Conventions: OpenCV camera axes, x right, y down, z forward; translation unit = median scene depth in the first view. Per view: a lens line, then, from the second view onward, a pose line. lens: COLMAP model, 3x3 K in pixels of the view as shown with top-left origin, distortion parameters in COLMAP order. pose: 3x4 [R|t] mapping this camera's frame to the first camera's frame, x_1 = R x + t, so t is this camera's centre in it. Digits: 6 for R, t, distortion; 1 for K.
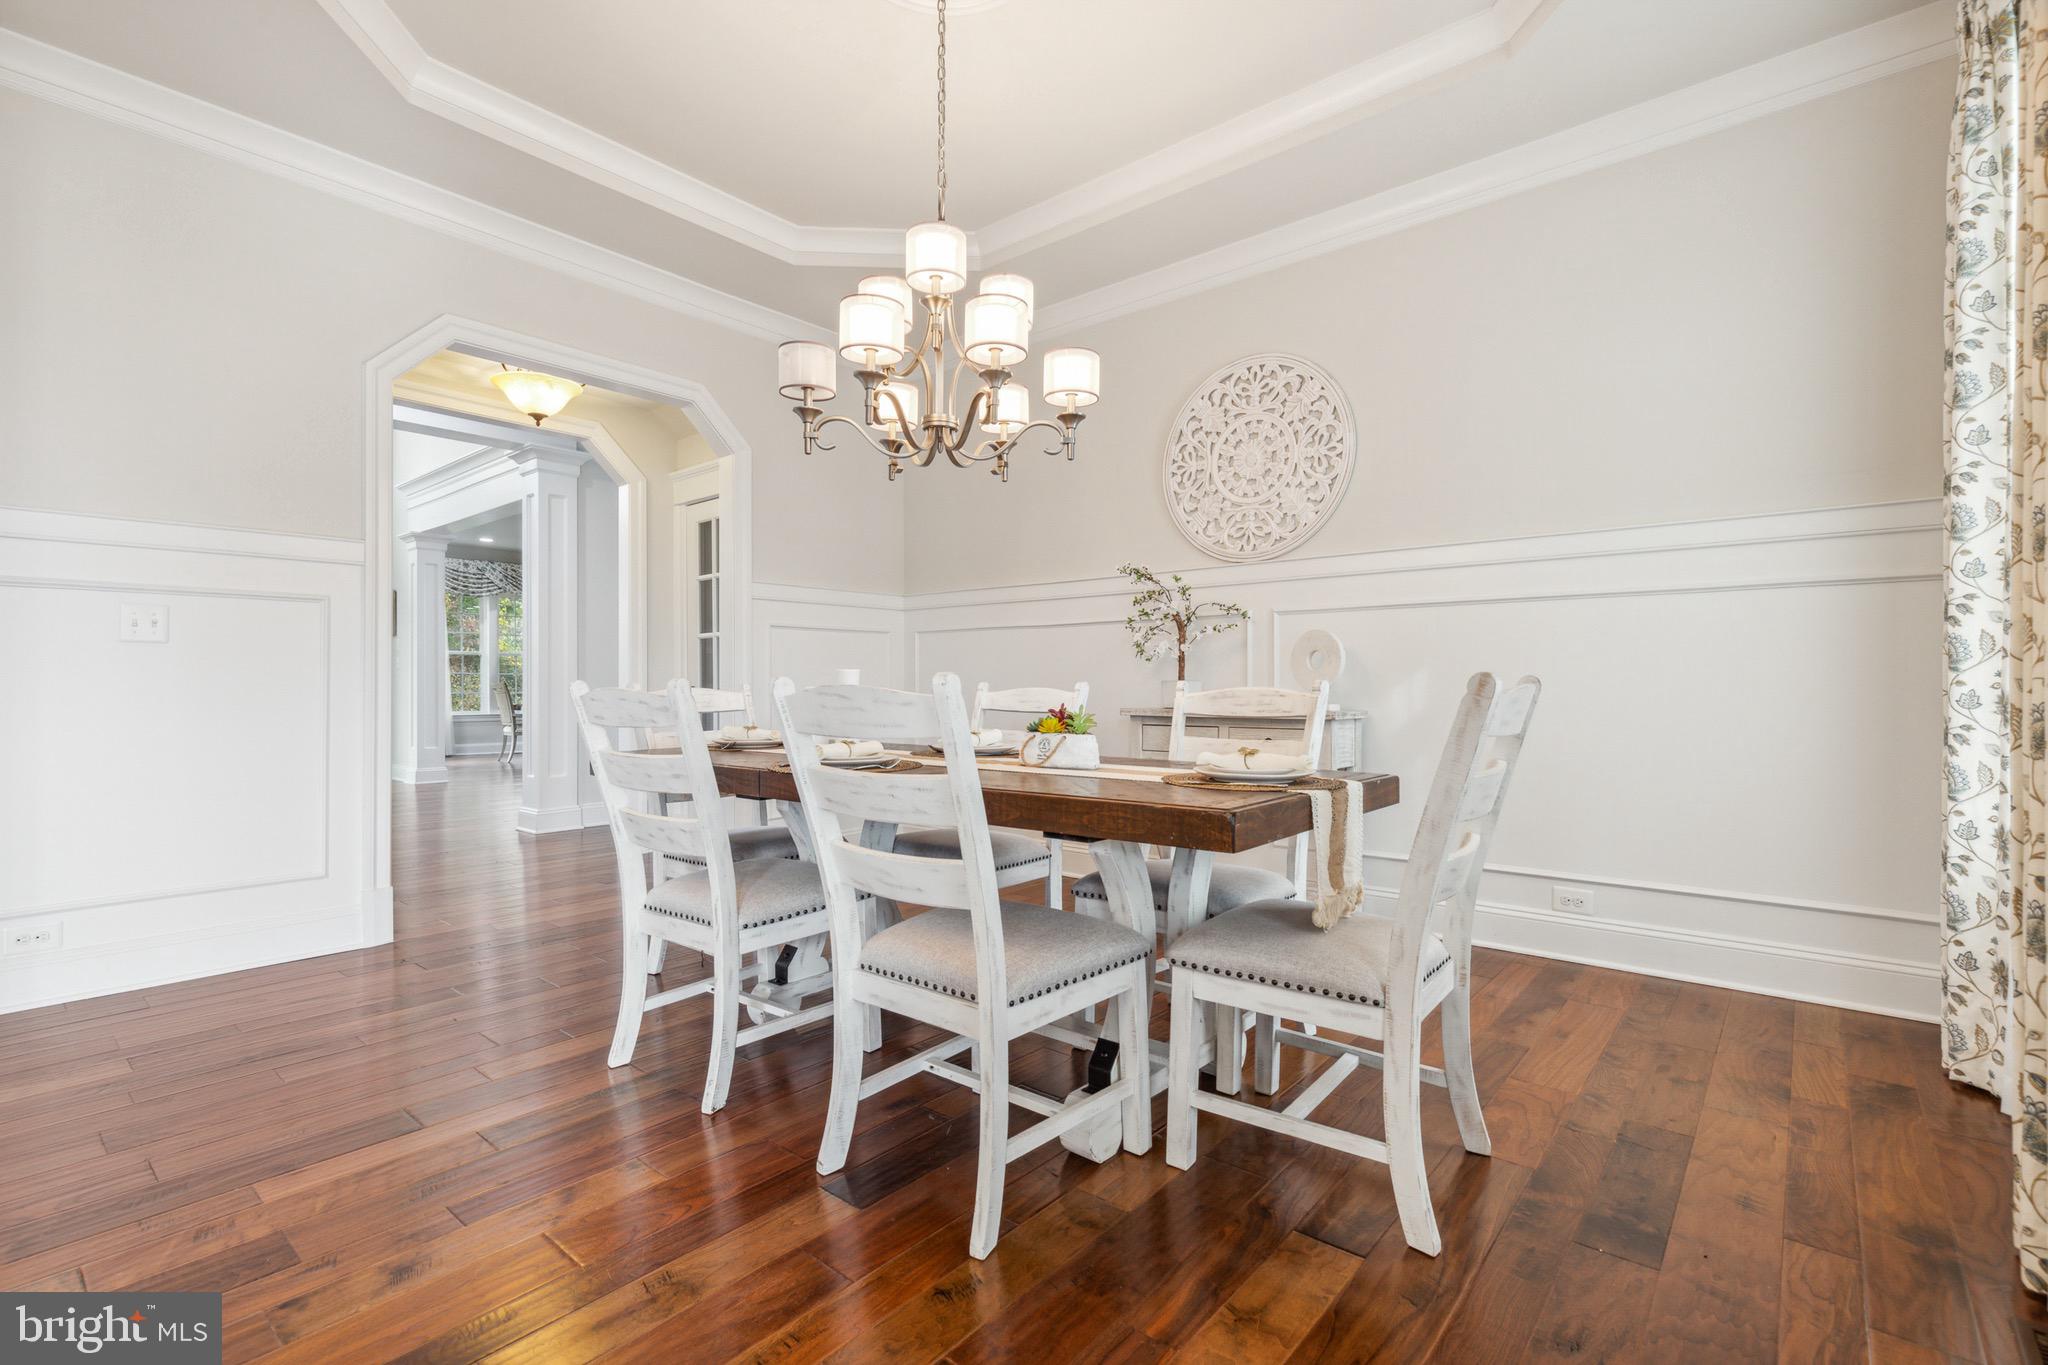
lens RADIAL K [[935.2, 0, 1031.4], [0, 935.2, 678.6], [0, 0, 1]] dist [0.004185, 0.001073]
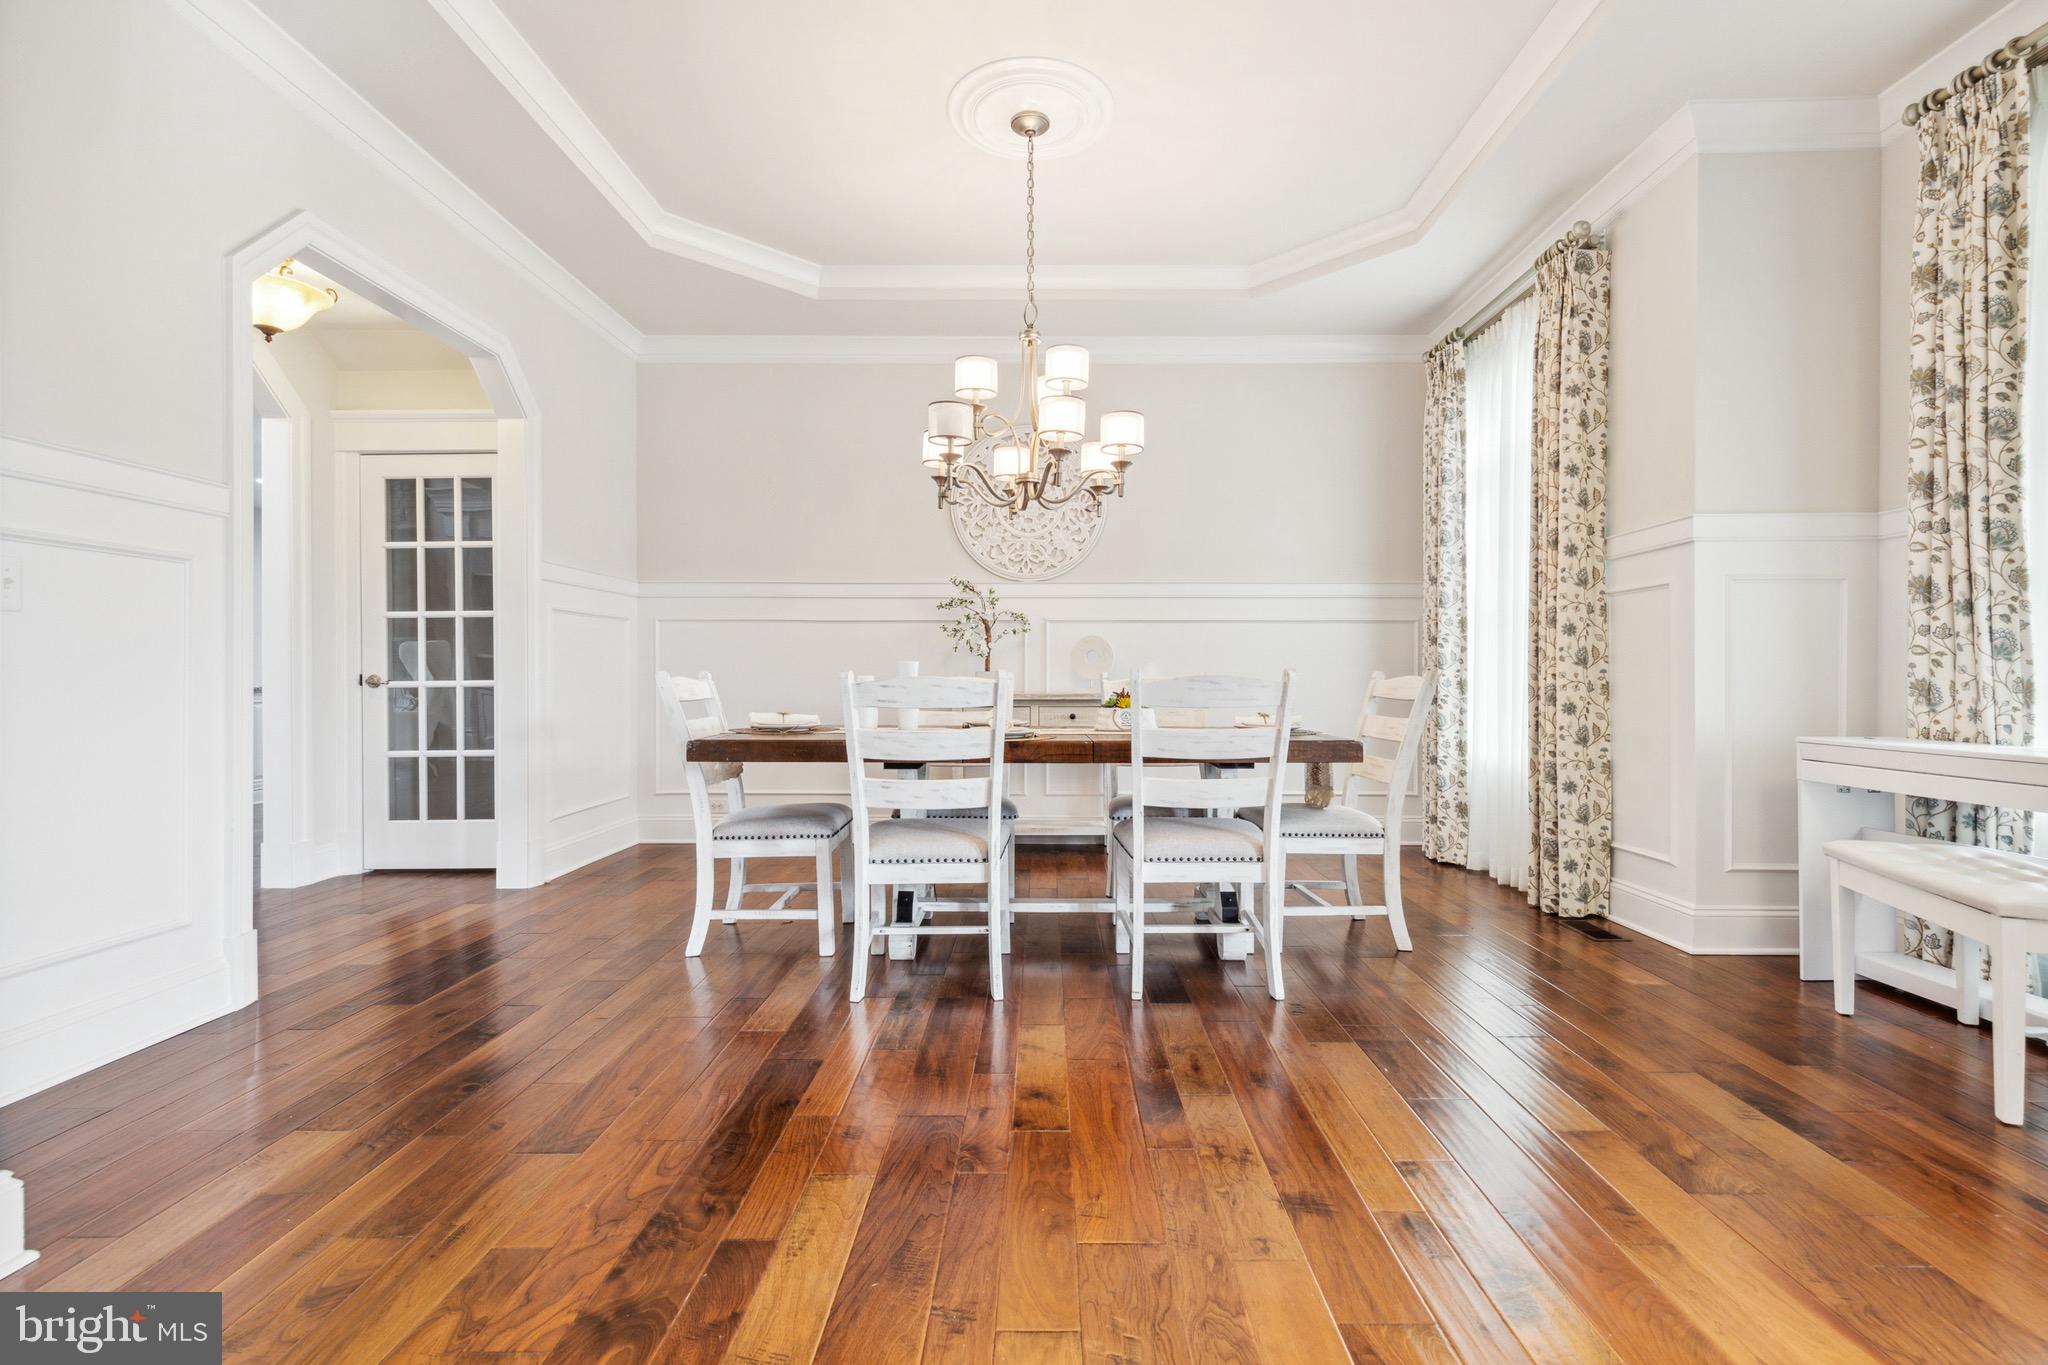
lens RADIAL K [[936.1, 0, 1049.4], [0, 936.1, 677.1], [0, 0, 1]] dist [0.008332, -0.000289]
pose [[0.765175, 0.000000, 0.643823, -0.628394], [-0.006905, 0.999942, 0.008206, -0.001289], [-0.643786, -0.010724, 0.765131, -0.029404]]
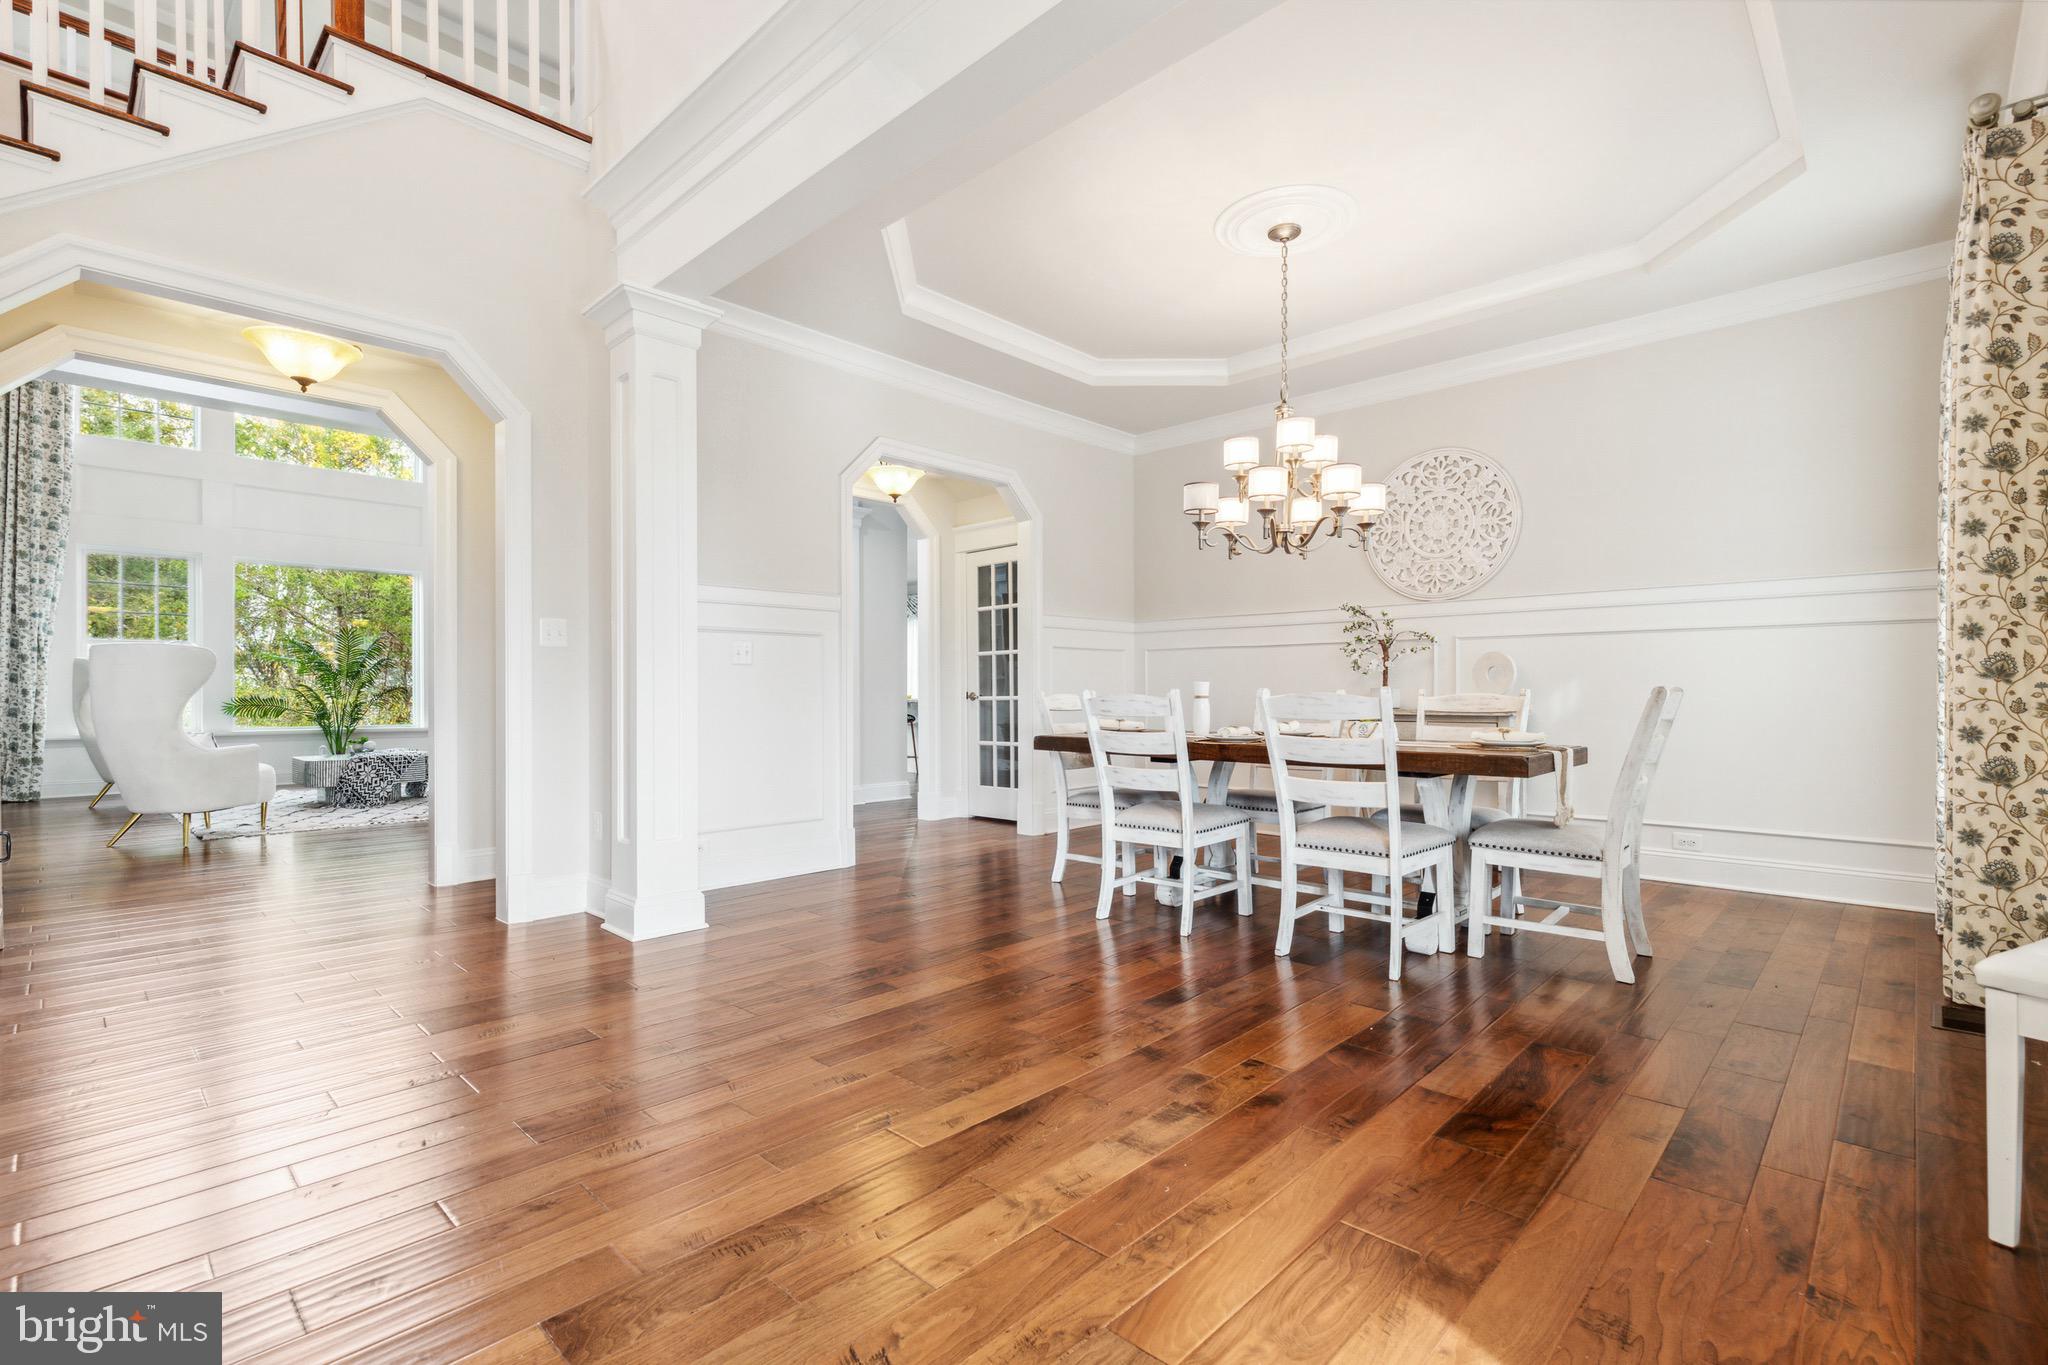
lens RADIAL K [[940.5, 0, 1028.0], [0, 940.5, 690.0], [0, 0, 1]] dist [0.003272, 0.000452]
pose [[0.998034, -0.000809, -0.062665, -0.290505], [0.001256, 0.999974, 0.007101, -0.005913], [0.062658, -0.007166, 0.998009, -0.428487]]
